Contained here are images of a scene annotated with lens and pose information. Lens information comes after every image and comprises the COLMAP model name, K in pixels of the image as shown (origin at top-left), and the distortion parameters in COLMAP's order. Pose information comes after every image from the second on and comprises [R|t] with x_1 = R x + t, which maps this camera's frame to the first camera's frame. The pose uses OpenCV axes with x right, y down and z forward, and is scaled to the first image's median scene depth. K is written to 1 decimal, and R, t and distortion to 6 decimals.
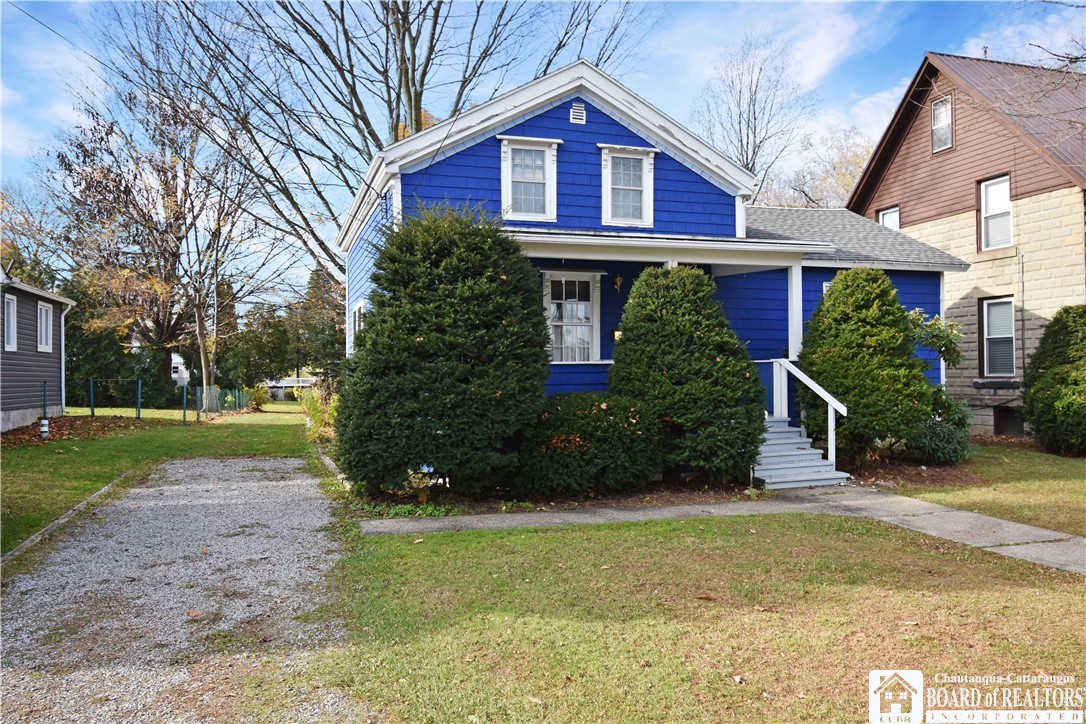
lens RADIAL K [[815.7, 0, 543.0], [0, 815.7, 362.0], [0, 0, 1]] dist [0.002188, -0.002033]
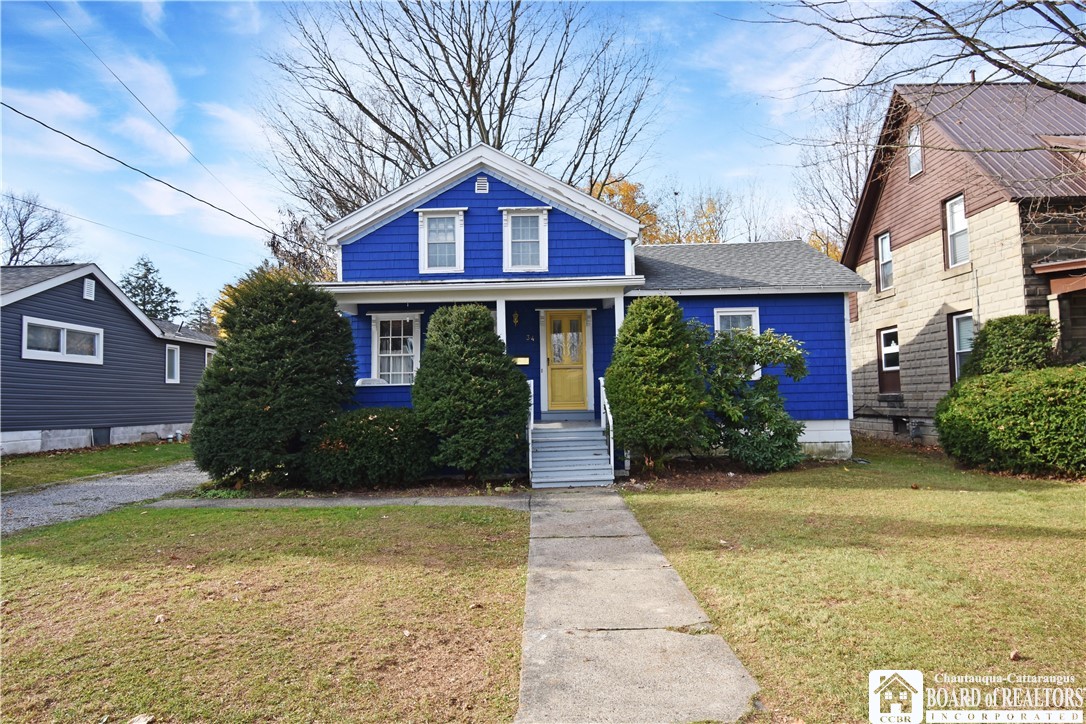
lens RADIAL K [[678.7, 0, 543.0], [0, 678.7, 362.0], [0, 0, 1]] dist [0.005436, 0.000942]
pose [[0.952317, -0.027597, -0.303859, 0.439362], [0.017197, 0.999173, -0.036850, 0.006996], [0.304624, 0.029867, 0.952004, 0.043024]]
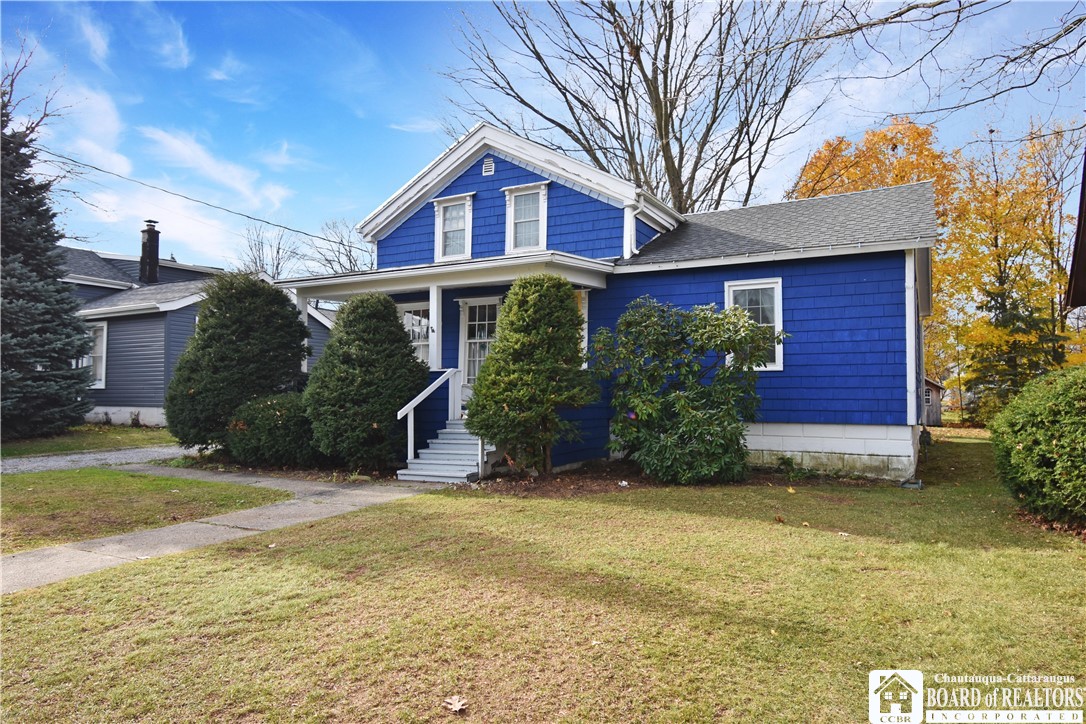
lens RADIAL K [[699.4, 0, 543.0], [0, 699.4, 362.0], [0, 0, 1]] dist [-0.000766, -0.000672]
pose [[0.690277, -0.020104, -0.723265, 0.840923], [0.004495, 0.999714, -0.023498, 0.010315], [0.723531, 0.012969, 0.690170, 0.342331]]
